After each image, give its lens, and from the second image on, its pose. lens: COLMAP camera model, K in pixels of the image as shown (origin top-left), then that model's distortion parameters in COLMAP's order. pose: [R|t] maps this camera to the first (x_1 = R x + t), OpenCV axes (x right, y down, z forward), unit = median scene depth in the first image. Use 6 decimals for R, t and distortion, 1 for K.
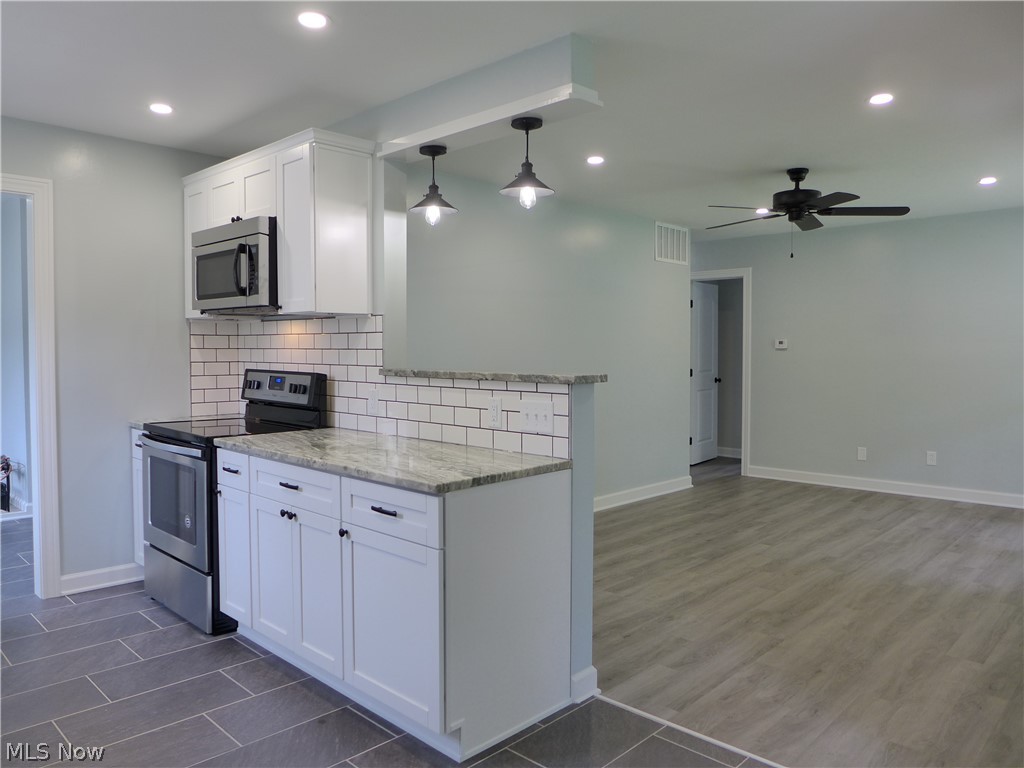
lens RADIAL K [[735.7, 0, 506.7], [0, 735.7, 375.5], [0, 0, 1]] dist [-0.049508, 0.005923]
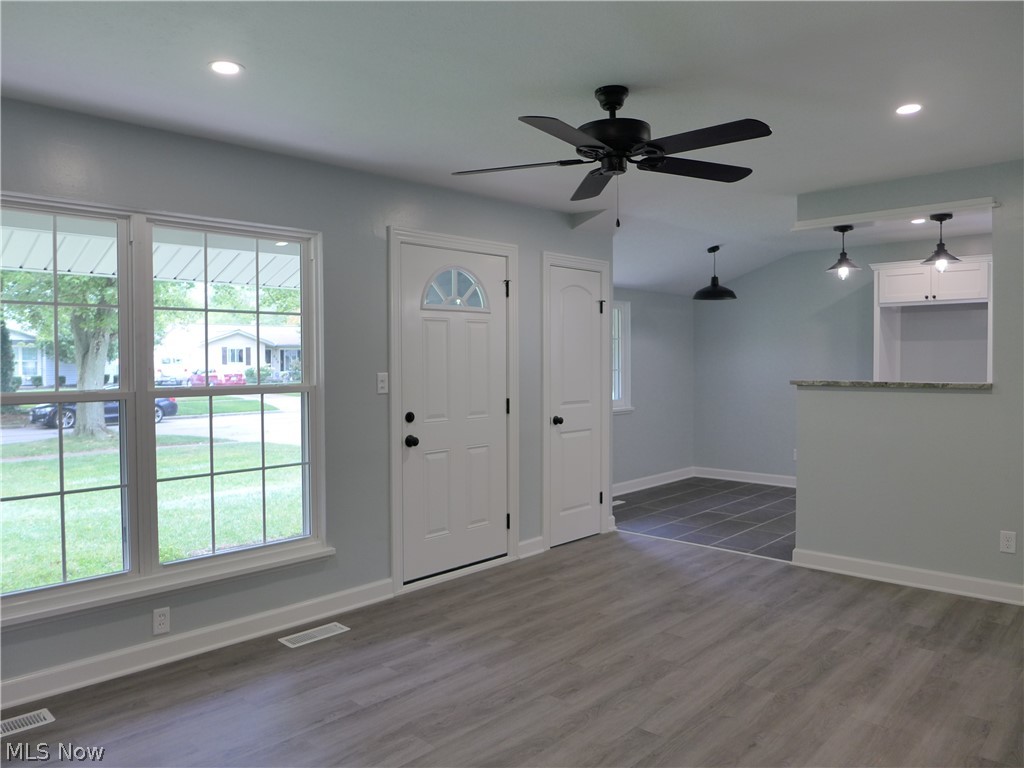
lens RADIAL K [[735.7, 0, 506.7], [0, 735.7, 375.5], [0, 0, 1]] dist [-0.049508, 0.005923]
pose [[-0.999860, 0.010758, -0.012786, 0.597982], [0.009930, 0.997954, 0.063158, -0.094868], [0.013439, 0.063022, -0.997922, 1.960977]]
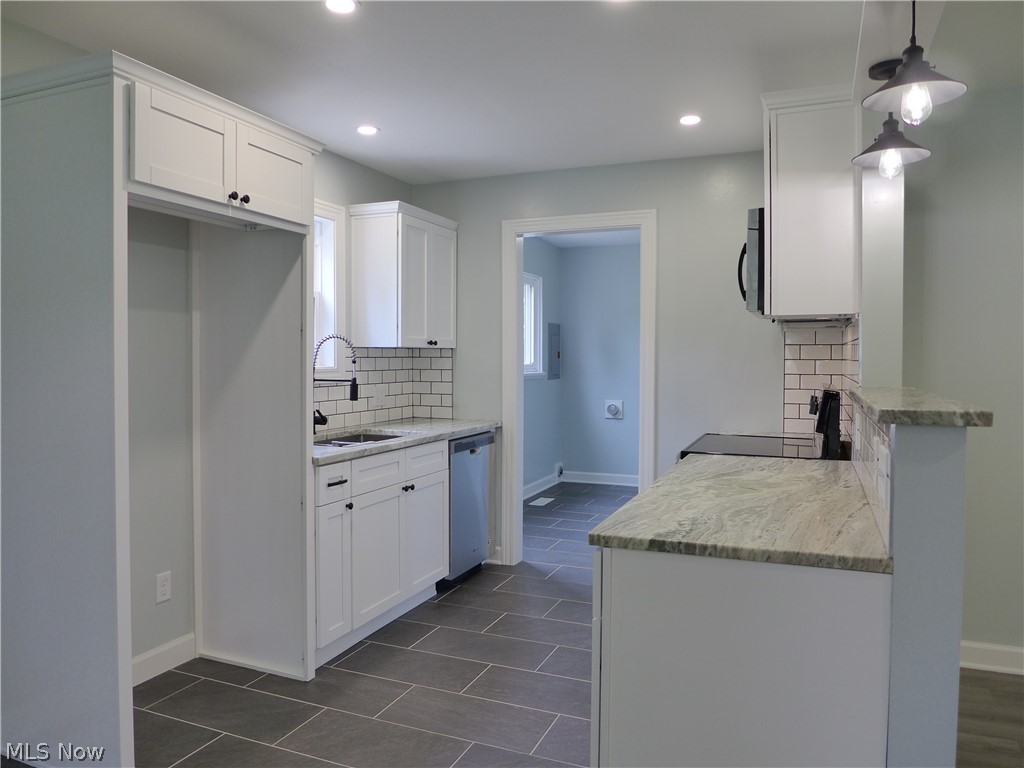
lens RADIAL K [[735.7, 0, 506.7], [0, 735.7, 375.5], [0, 0, 1]] dist [-0.049508, 0.005923]
pose [[0.359638, 0.022552, -0.932819, 0.342313], [-0.038168, 0.999227, 0.009442, -0.013047], [0.932311, 0.032208, 0.360221, 0.364128]]
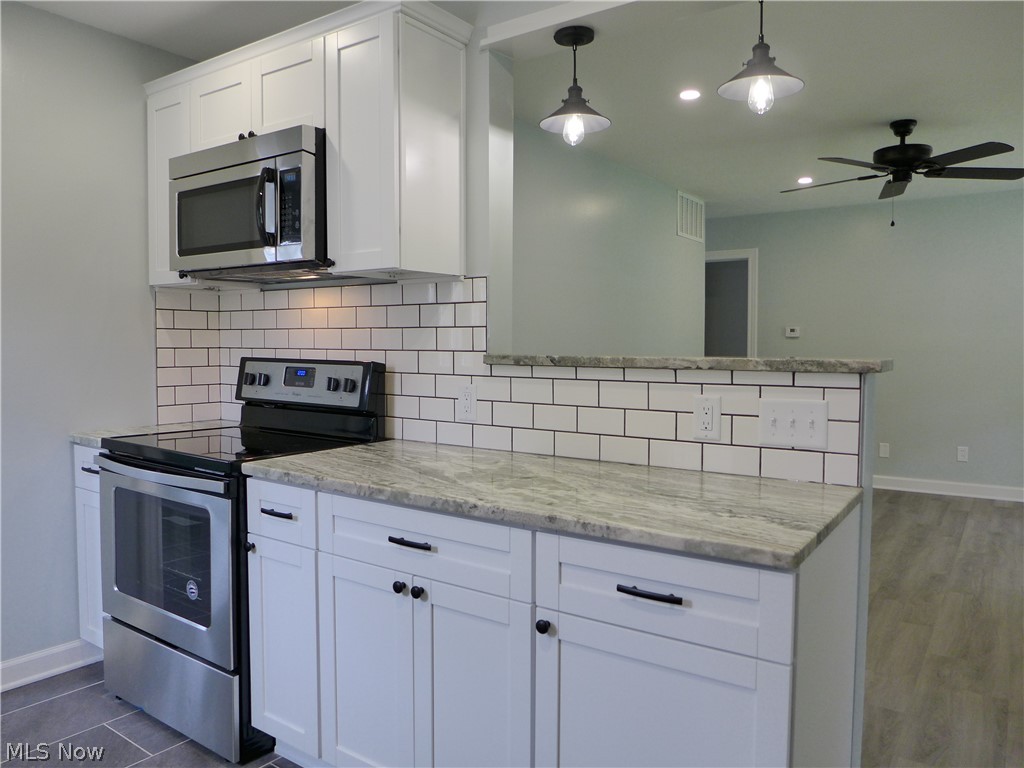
lens RADIAL K [[735.7, 0, 506.7], [0, 735.7, 375.5], [0, 0, 1]] dist [-0.049508, 0.005923]
pose [[0.988140, -0.005976, 0.153442, -0.228414], [0.004744, 0.999954, 0.008394, 0.004186], [-0.153485, -0.007566, 0.988122, 0.280198]]
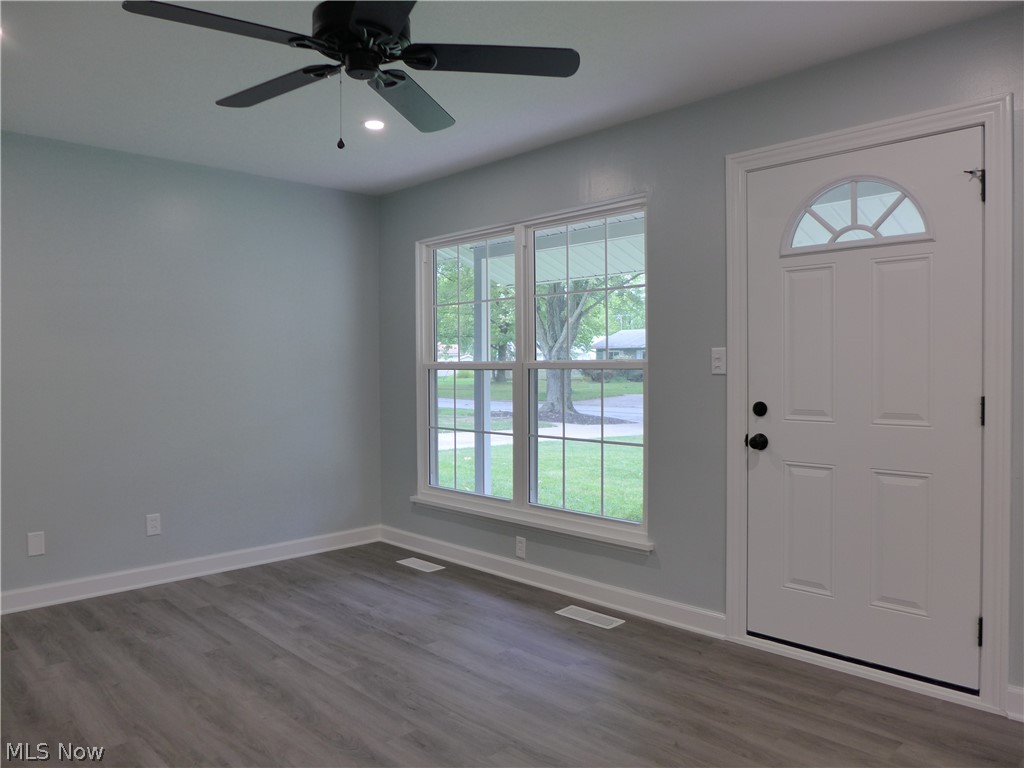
lens RADIAL K [[735.7, 0, 506.7], [0, 735.7, 375.5], [0, 0, 1]] dist [-0.049508, 0.005923]
pose [[0.030995, -0.007985, 0.999488, -0.095875], [0.045738, 0.998932, 0.006562, -0.015720], [-0.998473, 0.045511, 0.031327, 1.082011]]
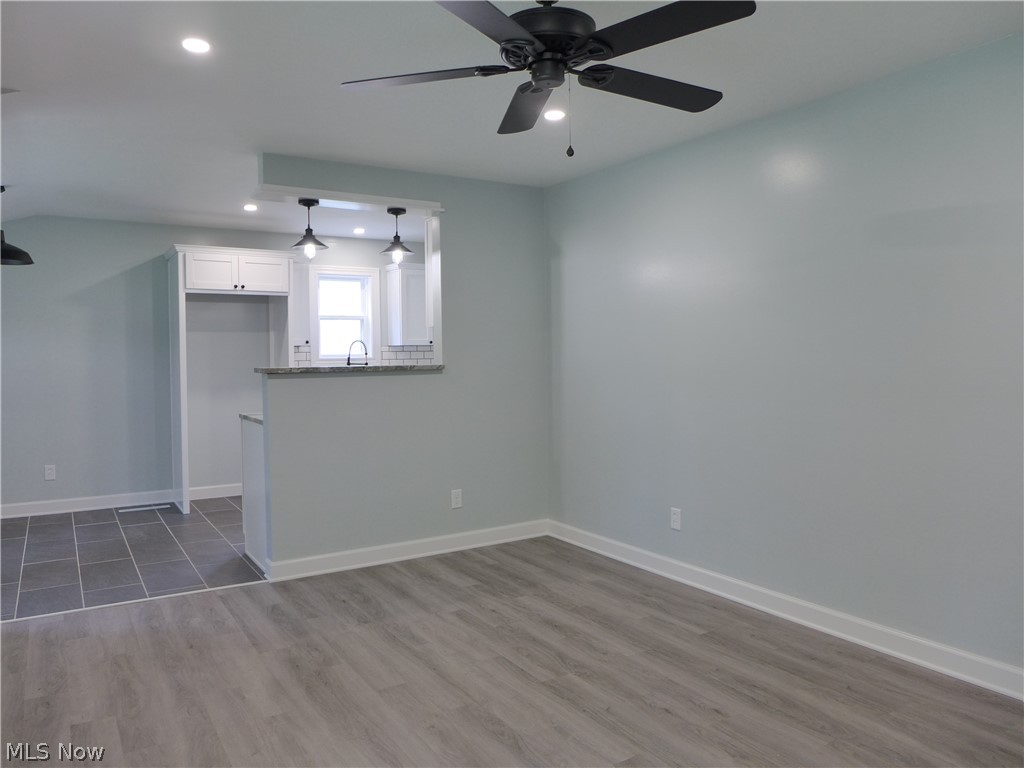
lens RADIAL K [[735.7, 0, 506.7], [0, 735.7, 375.5], [0, 0, 1]] dist [-0.049508, 0.005923]
pose [[-0.234771, 0.034667, -0.971432, 1.053145], [-0.025151, 0.998813, 0.041722, -0.045073], [0.971725, 0.034227, -0.233620, 1.312464]]
